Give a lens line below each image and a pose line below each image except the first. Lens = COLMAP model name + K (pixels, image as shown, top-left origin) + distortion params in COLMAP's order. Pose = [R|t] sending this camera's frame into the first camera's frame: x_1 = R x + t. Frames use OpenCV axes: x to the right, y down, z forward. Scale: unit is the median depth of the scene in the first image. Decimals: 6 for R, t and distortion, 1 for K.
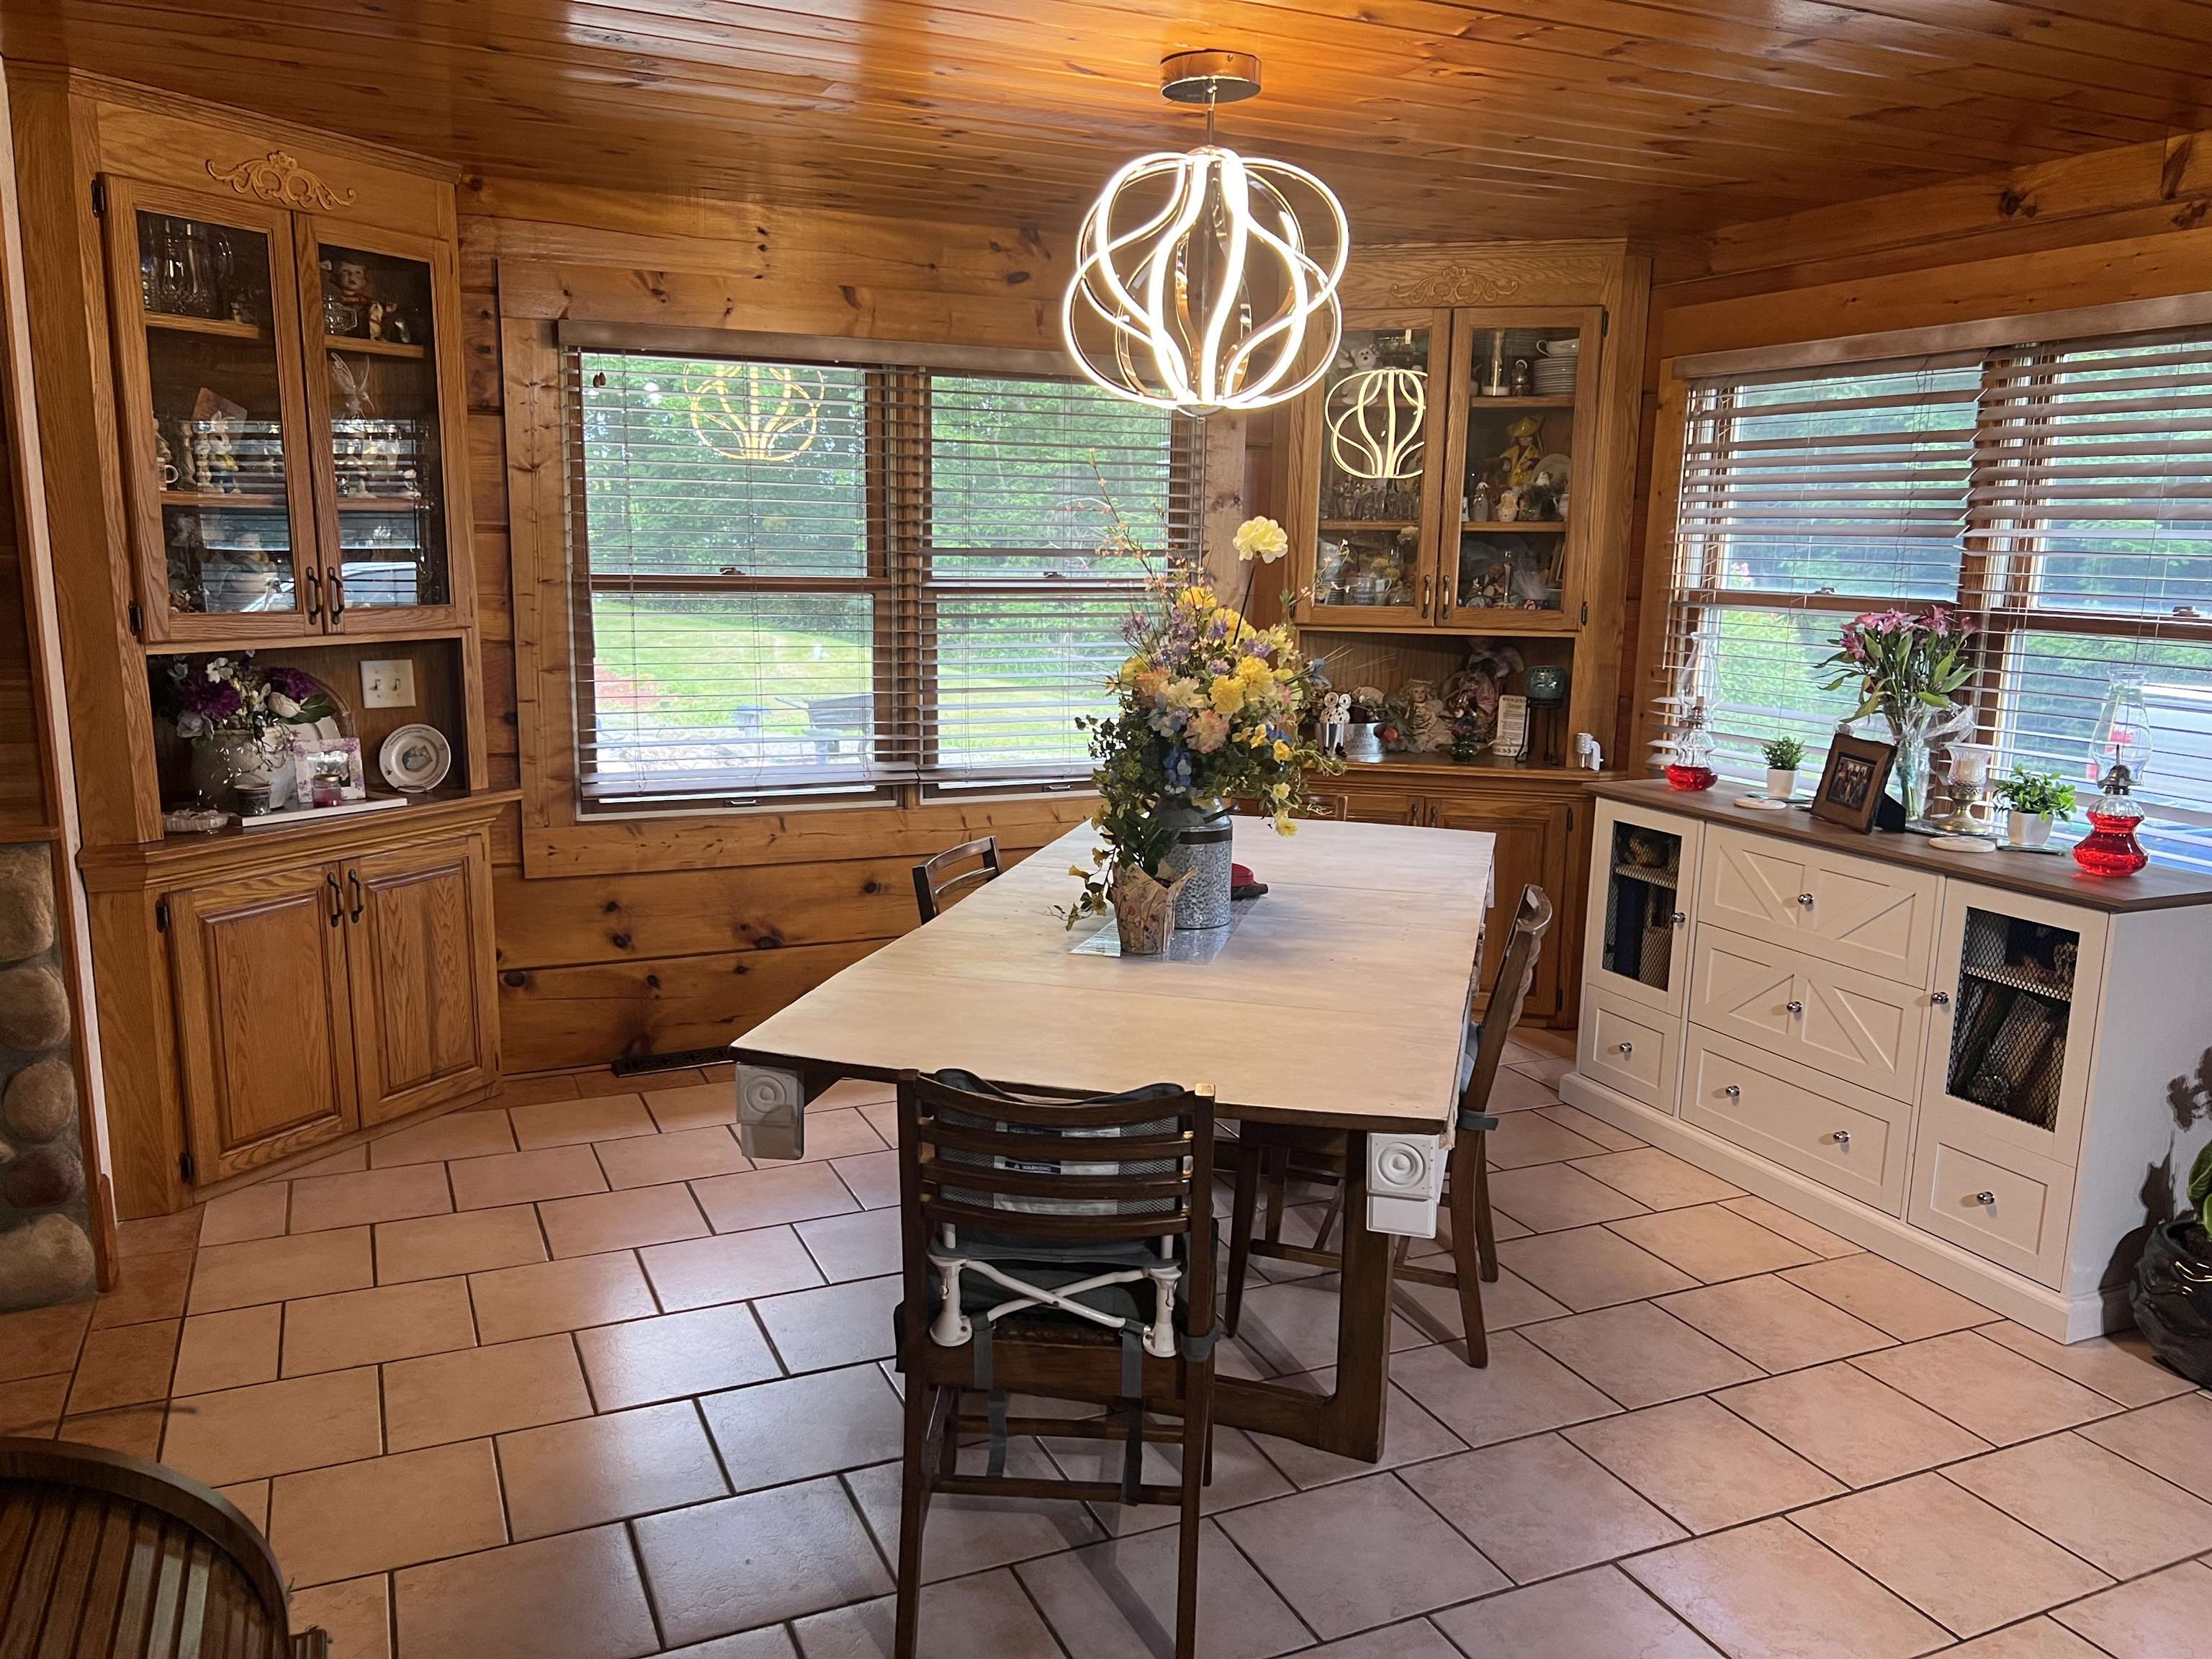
lens RADIAL K [[1665.2, 0, 1080.9], [0, 1665.2, 852.6], [0, 0, 1]] dist [0.001909, -0.001801]
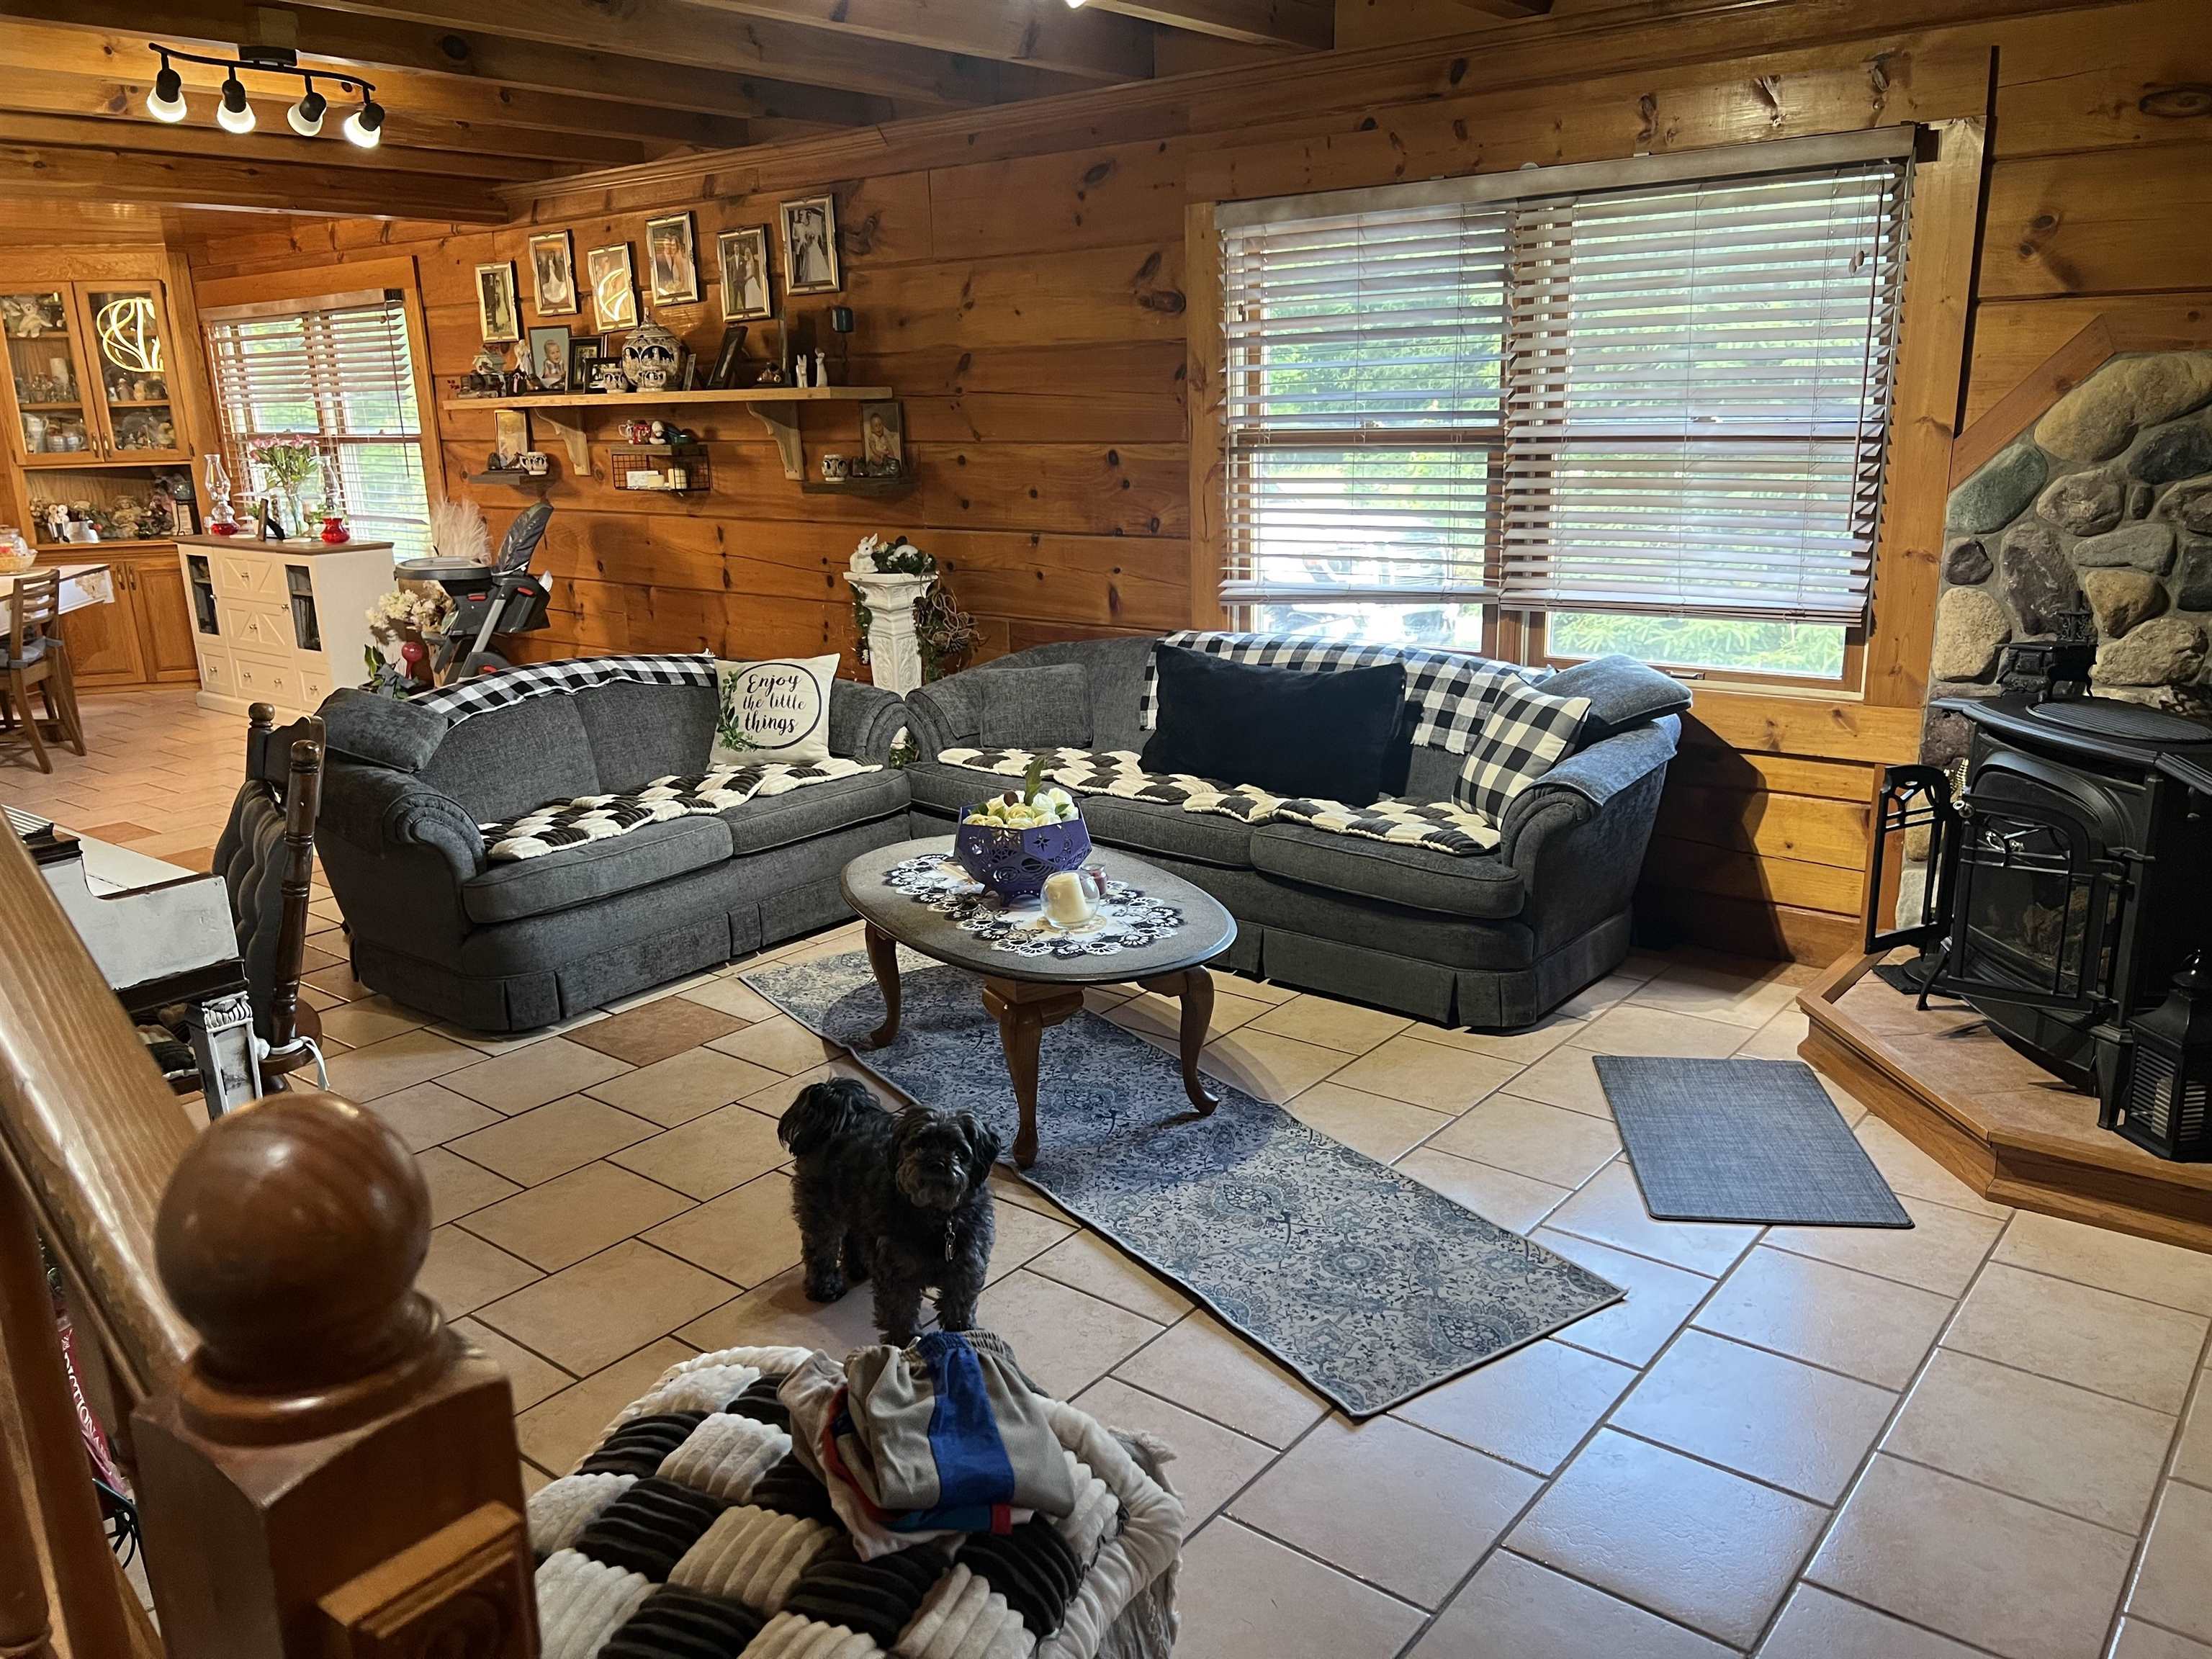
lens RADIAL K [[1676.5, 0, 1107.4], [0, 1676.5, 852.9], [0, 0, 1]] dist [0.024603, -0.017589]
pose [[0.889313, -0.161249, 0.427927, 0.412744], [0.127550, 0.986097, 0.106503, 0.279544], [-0.439151, -0.040133, 0.897516, -1.403427]]
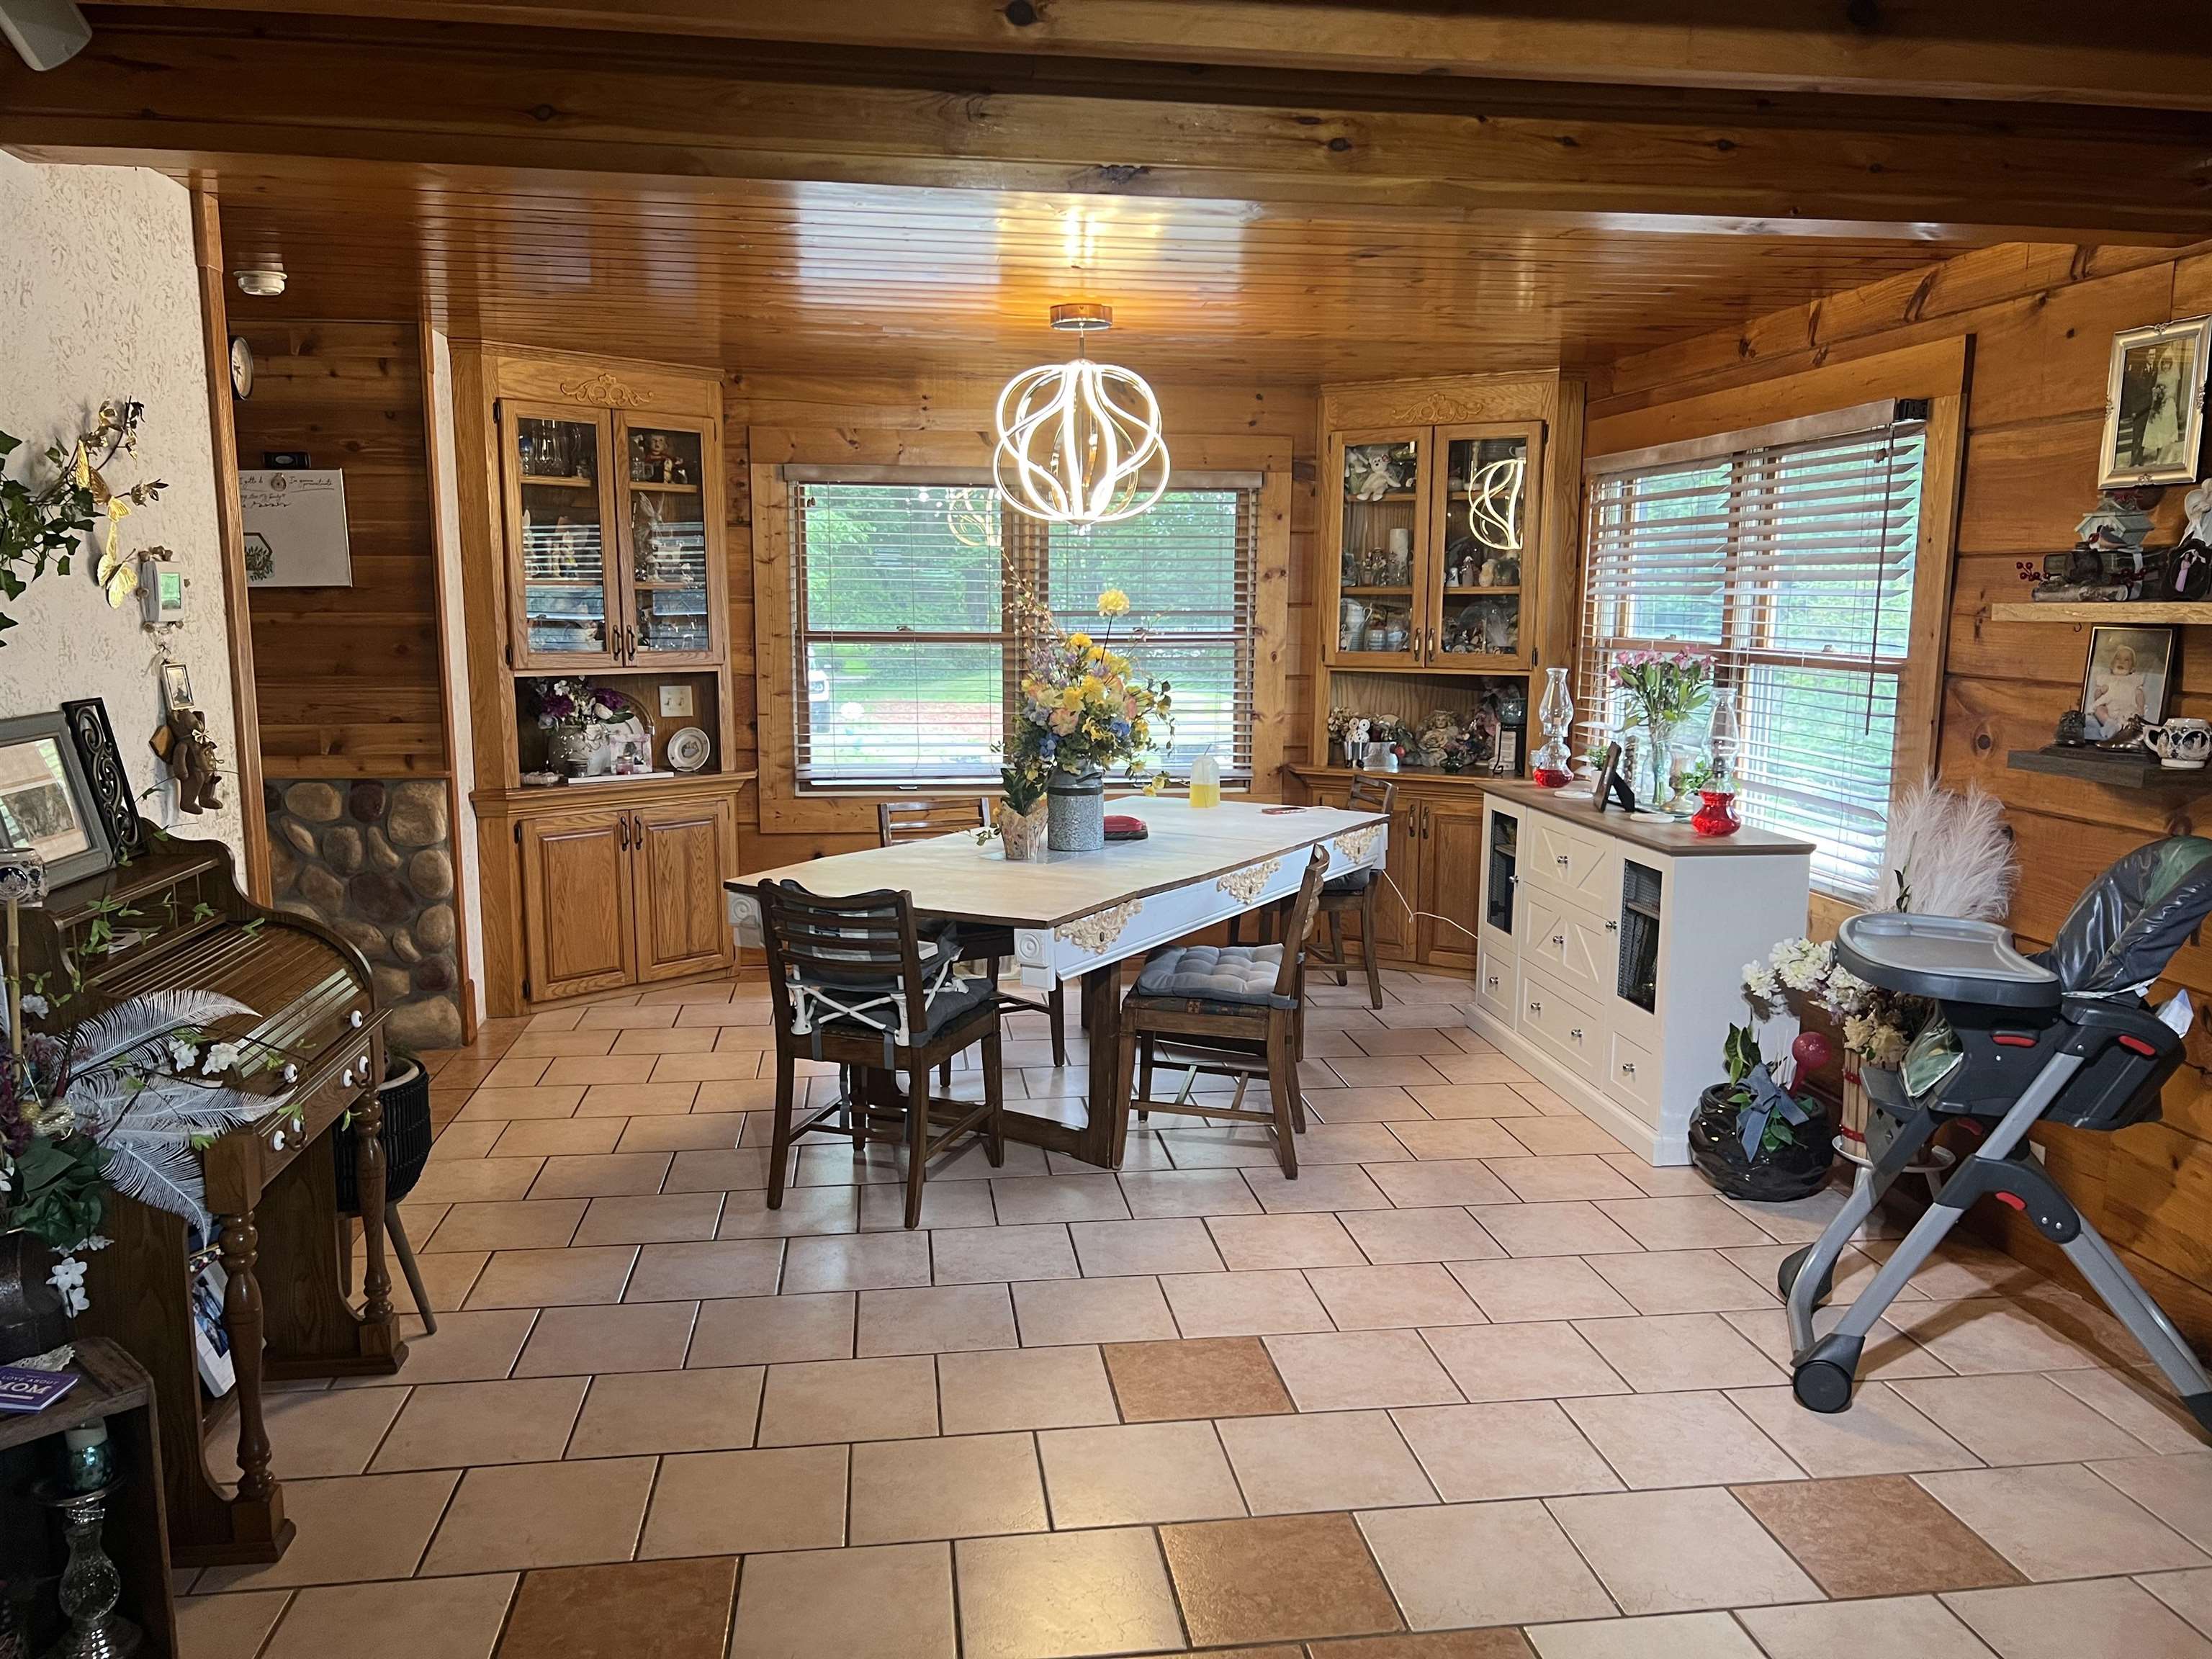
lens RADIAL K [[1676.5, 0, 1107.4], [0, 1676.5, 852.9], [0, 0, 1]] dist [0.024603, -0.017589]
pose [[0.960779, 0.031224, -0.275552, 0.431183], [-0.041845, 0.998587, -0.032749, 0.079015], [0.274141, 0.042995, 0.960728, -0.406994]]
